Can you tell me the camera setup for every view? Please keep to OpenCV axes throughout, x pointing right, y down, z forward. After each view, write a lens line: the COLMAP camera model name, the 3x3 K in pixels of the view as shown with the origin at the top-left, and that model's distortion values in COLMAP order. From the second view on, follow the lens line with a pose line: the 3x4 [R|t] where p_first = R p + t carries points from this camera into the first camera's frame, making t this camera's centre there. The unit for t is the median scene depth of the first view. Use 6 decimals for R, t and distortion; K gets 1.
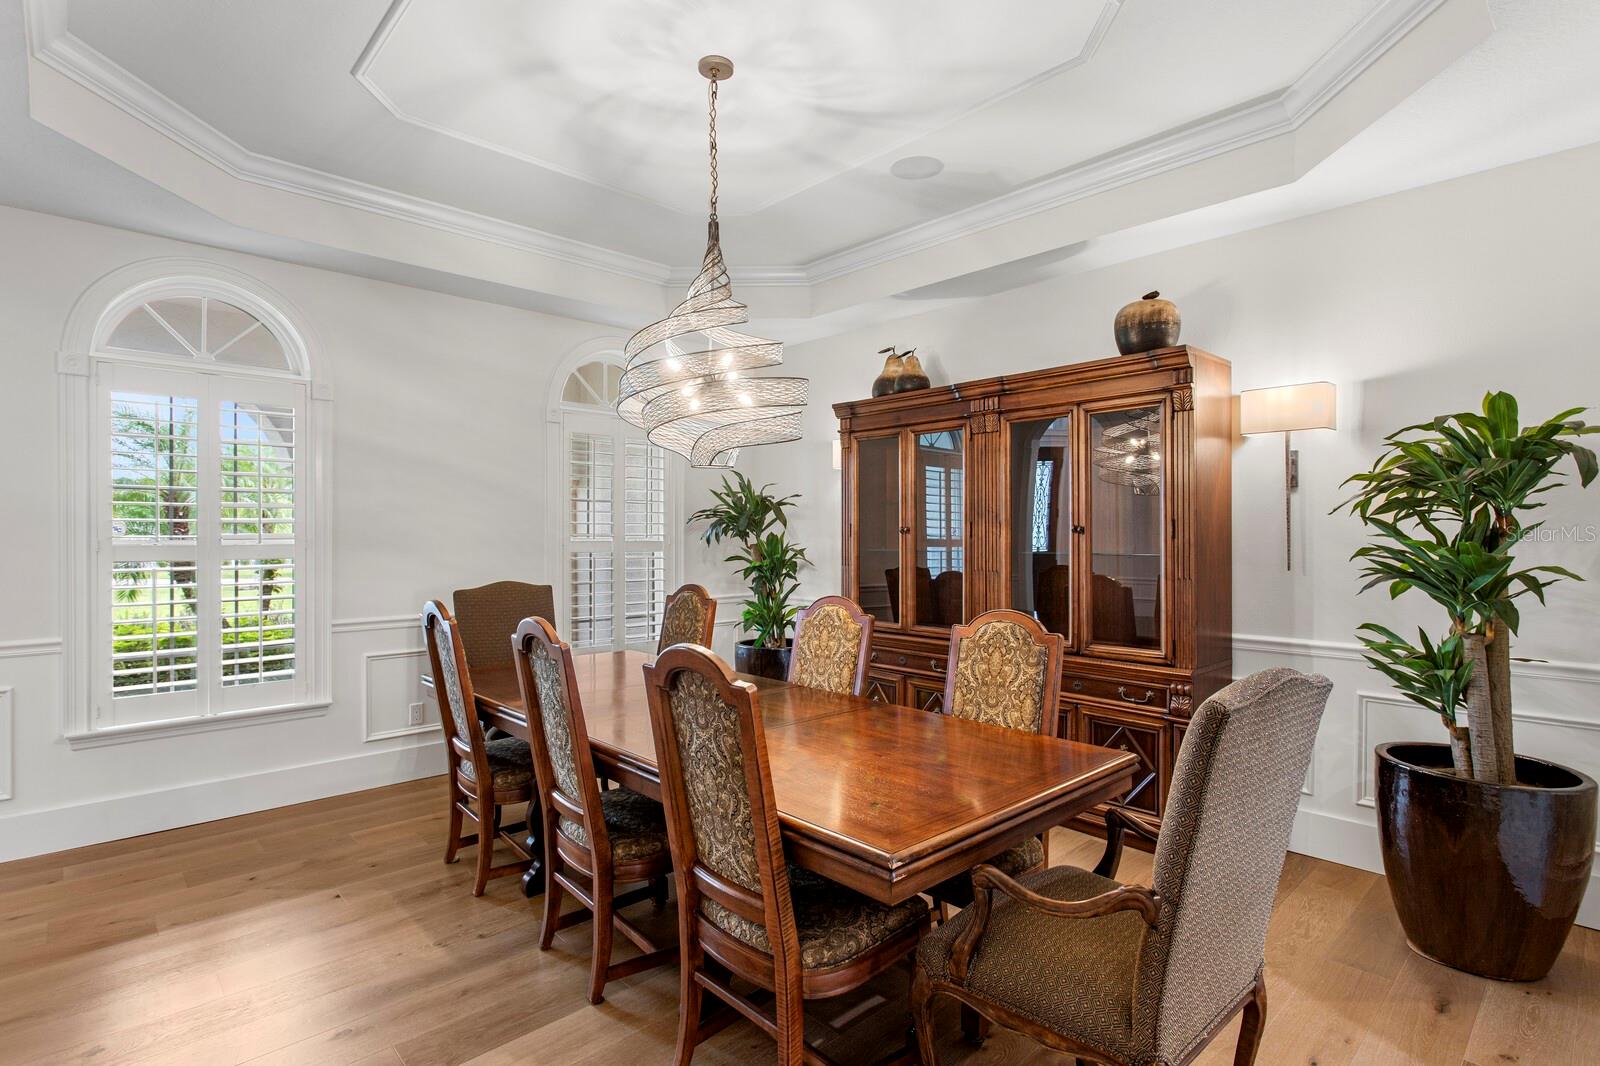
lens RADIAL K [[786.9, 0, 792.7], [0, 786.9, 535.4], [0, 0, 1]] dist [-0.004087, 0.000400]
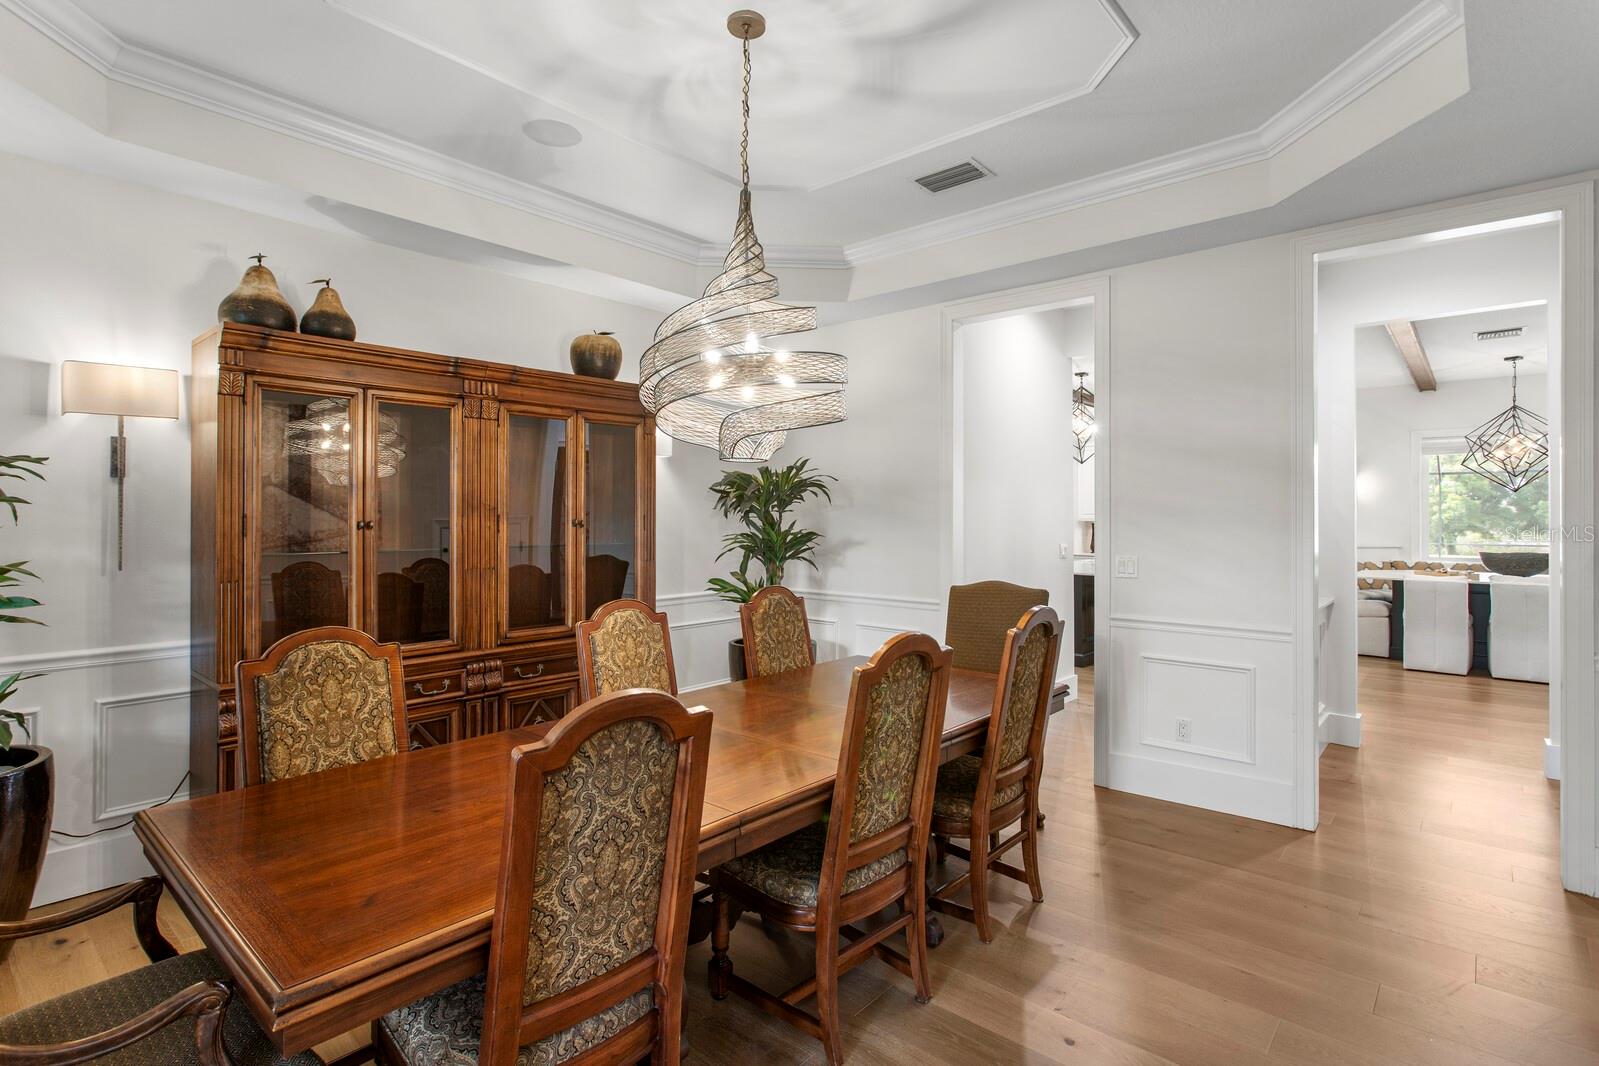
lens RADIAL K [[776.0, 0, 824.9], [0, 776.0, 512.8], [0, 0, 1]] dist [0.000619, 0.000422]
pose [[-0.113513, 0.004048, 0.993528, -0.766796], [0.008347, 0.999960, -0.003120, -0.015936], [-0.993502, 0.007939, -0.113542, 0.773420]]
